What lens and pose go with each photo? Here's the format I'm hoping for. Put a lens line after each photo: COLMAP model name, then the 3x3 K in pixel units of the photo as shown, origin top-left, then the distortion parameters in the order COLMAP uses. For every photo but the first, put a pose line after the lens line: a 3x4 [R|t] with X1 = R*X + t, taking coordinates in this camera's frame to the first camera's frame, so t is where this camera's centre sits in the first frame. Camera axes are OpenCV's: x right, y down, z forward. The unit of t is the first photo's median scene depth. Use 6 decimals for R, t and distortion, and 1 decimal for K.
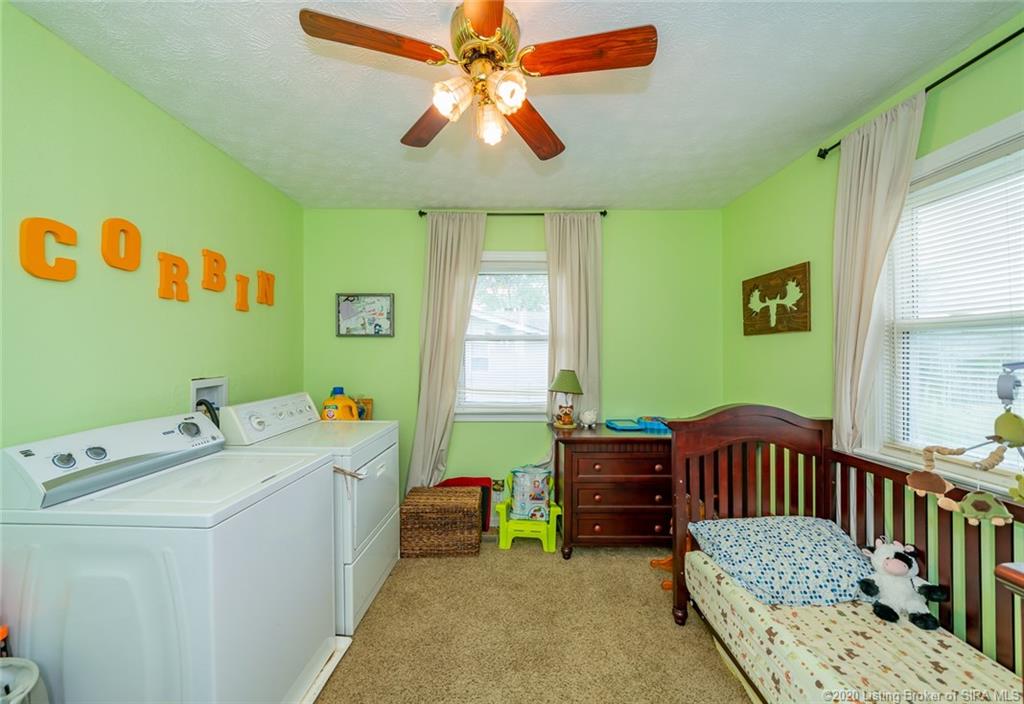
lens RADIAL K [[395.7, 0, 505.7], [0, 395.7, 348.2], [0, 0, 1]] dist [-0.002608, -0.000225]
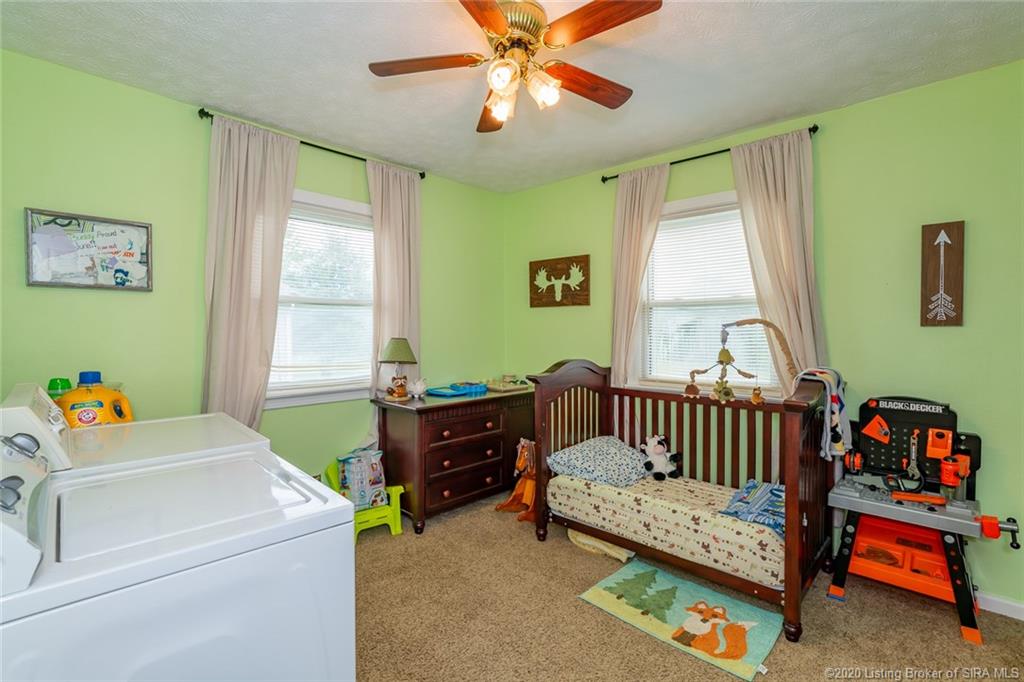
lens RADIAL K [[483.9, 0, 511.7], [0, 483.9, 329.8], [0, 0, 1]] dist [0.002126, 0.000377]
pose [[0.685666, -0.001223, 0.727915, -0.556636], [-0.011148, 0.999864, 0.012181, 0.020837], [-0.727831, -0.016467, 0.685559, 0.038694]]
